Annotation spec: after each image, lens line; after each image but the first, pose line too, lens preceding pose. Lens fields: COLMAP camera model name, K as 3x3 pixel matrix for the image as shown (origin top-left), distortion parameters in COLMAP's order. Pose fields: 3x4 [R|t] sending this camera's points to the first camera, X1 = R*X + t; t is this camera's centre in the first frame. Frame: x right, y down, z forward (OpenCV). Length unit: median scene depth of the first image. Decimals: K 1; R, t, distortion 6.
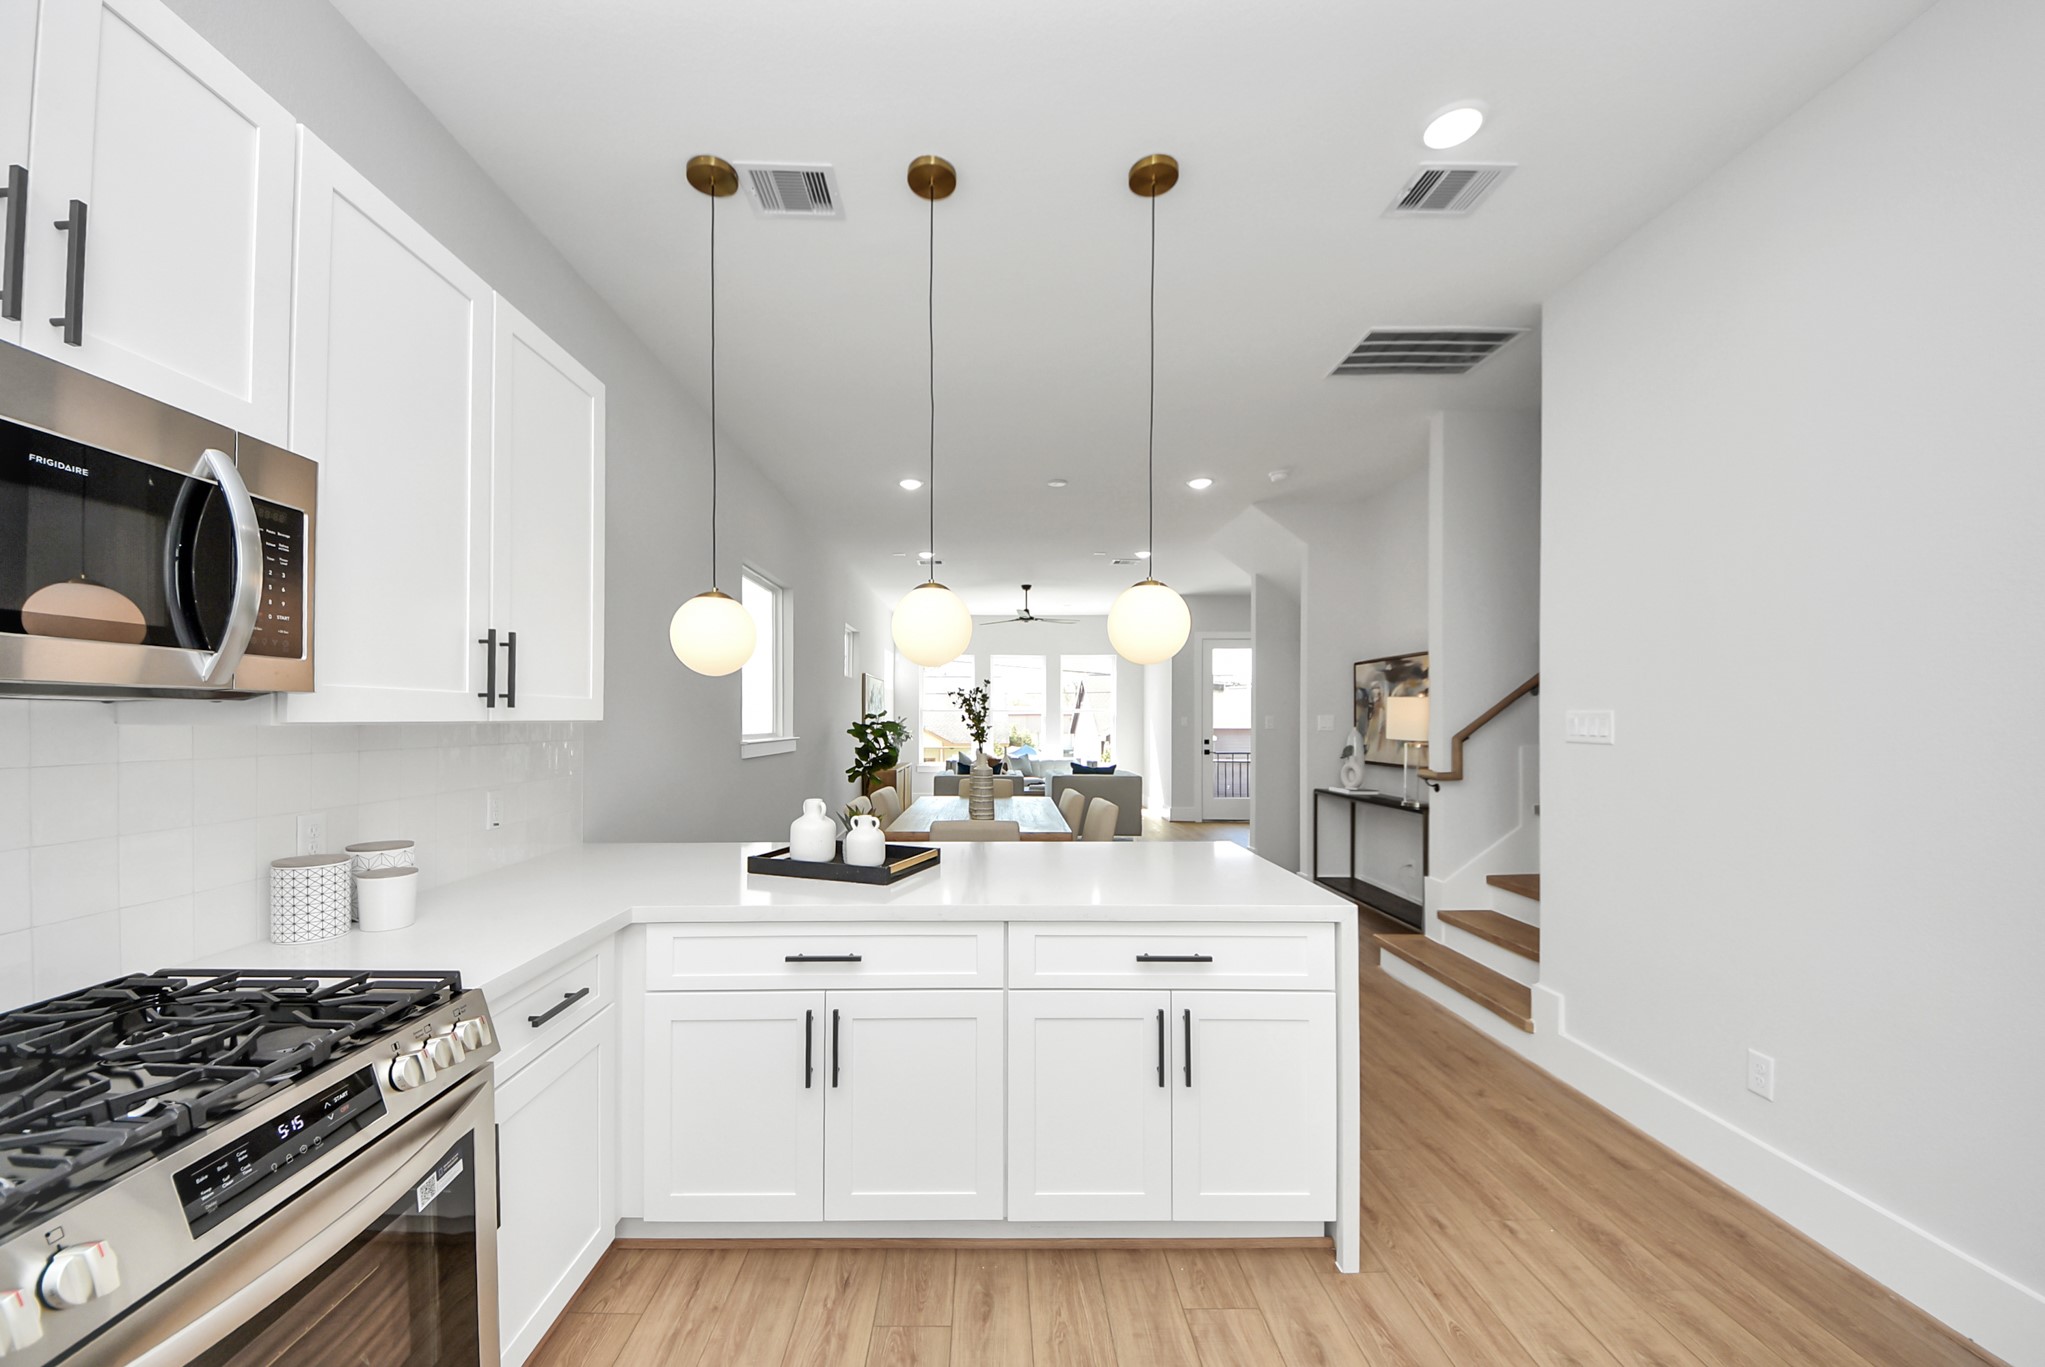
lens RADIAL K [[756.6, 0, 1018.6], [0, 756.6, 702.9], [0, 0, 1]] dist [-0.015081, -0.000724]
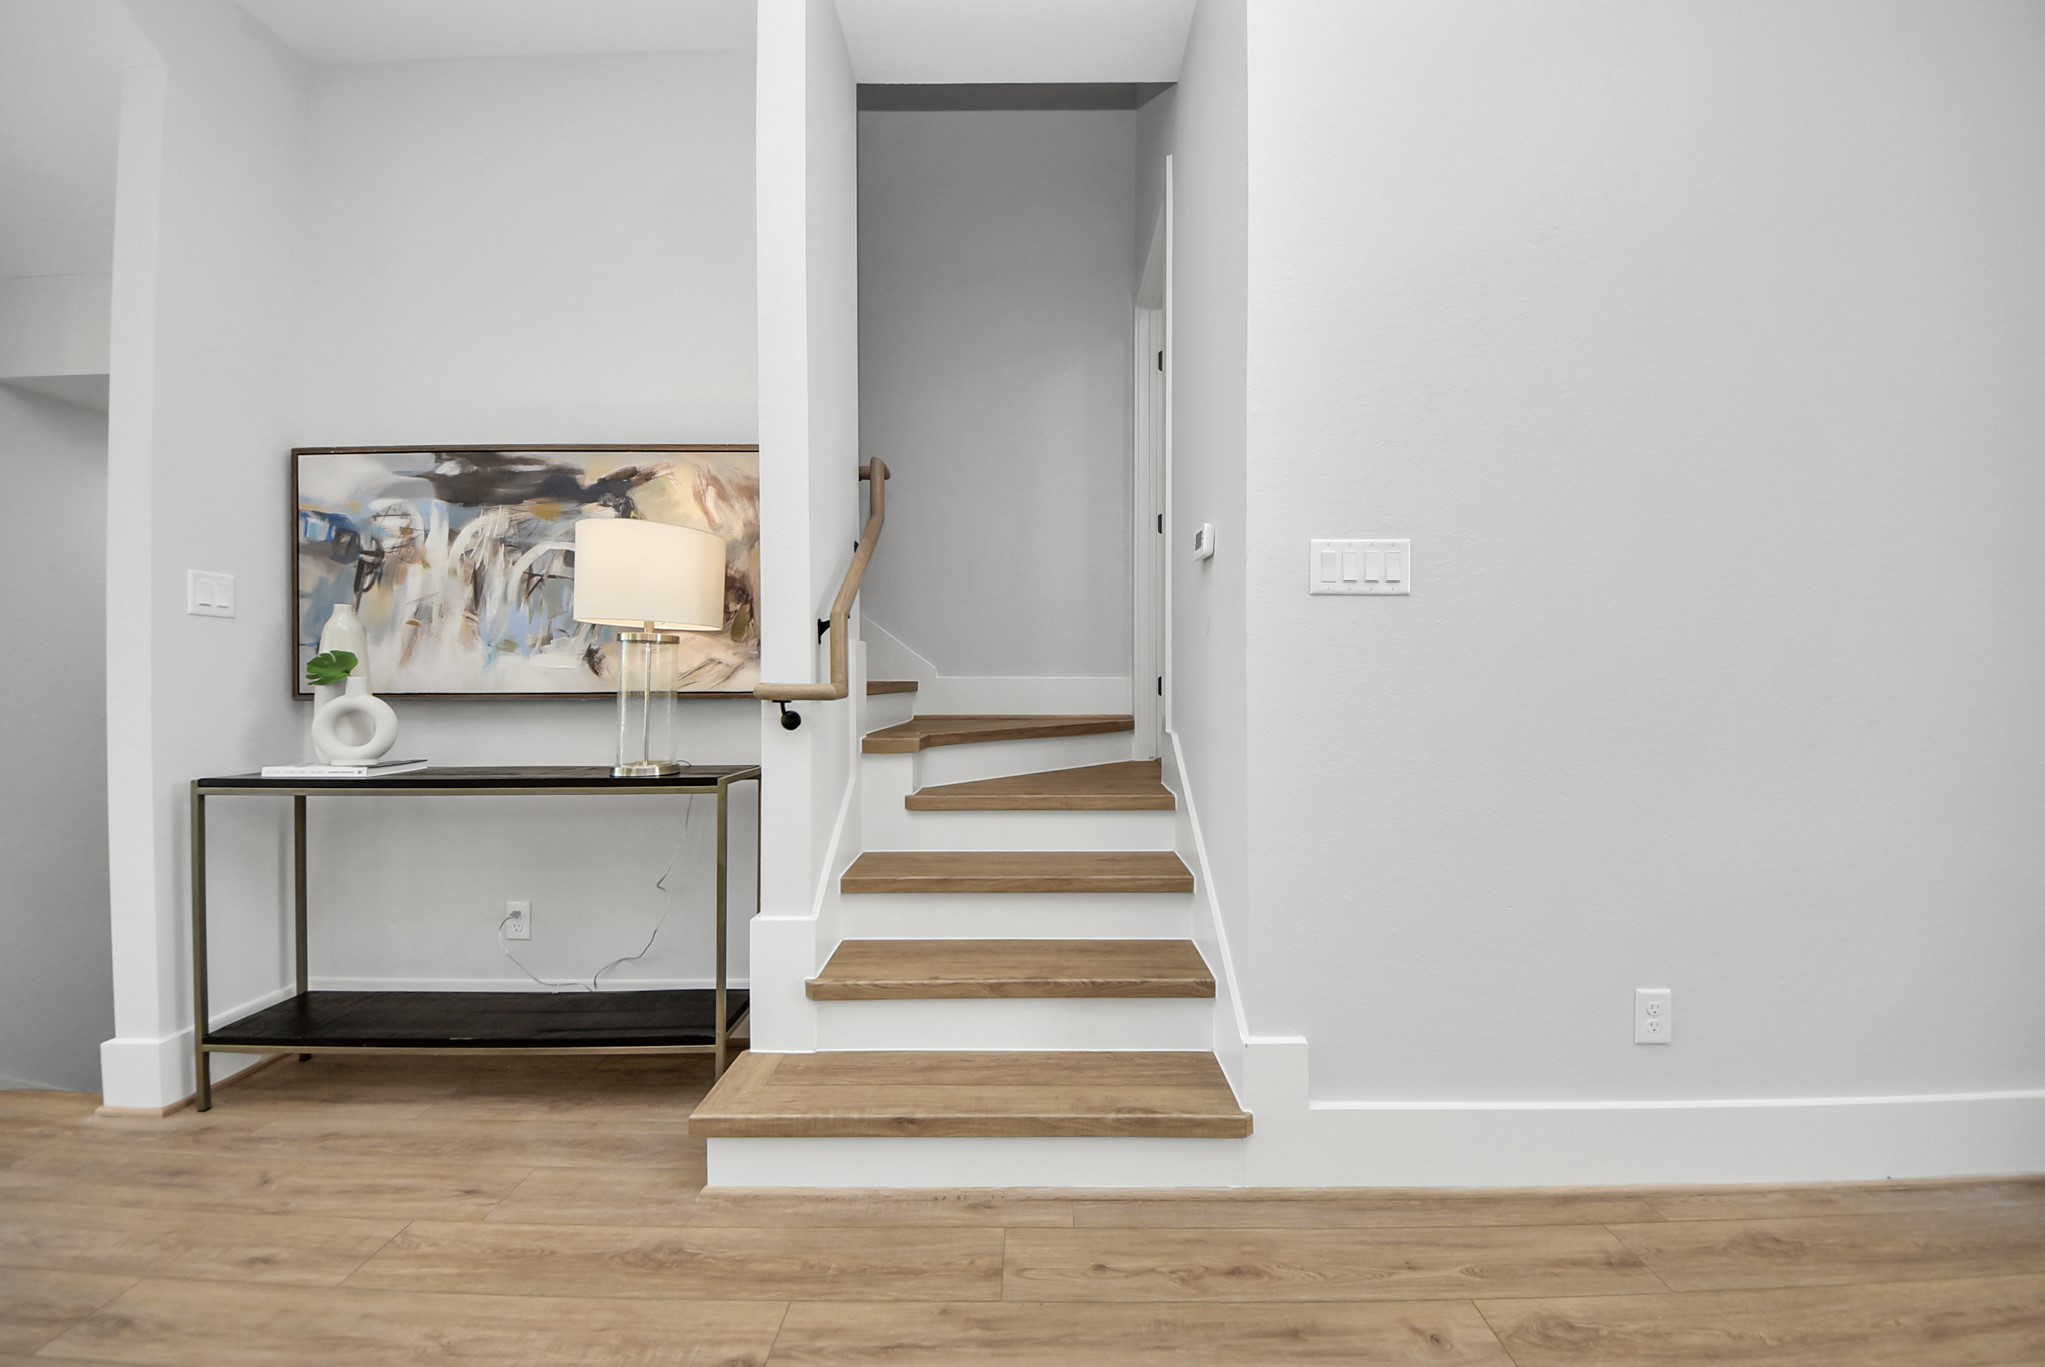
lens RADIAL K [[756.6, 0, 1025.2], [0, 756.6, 675.5], [0, 0, 1]] dist [-0.015081, -0.000724]
pose [[0.046338, -0.000419, 0.998926, 0.101588], [-0.015708, 0.999876, 0.001148, 0.081487], [-0.998802, -0.015744, 0.046326, 0.820630]]
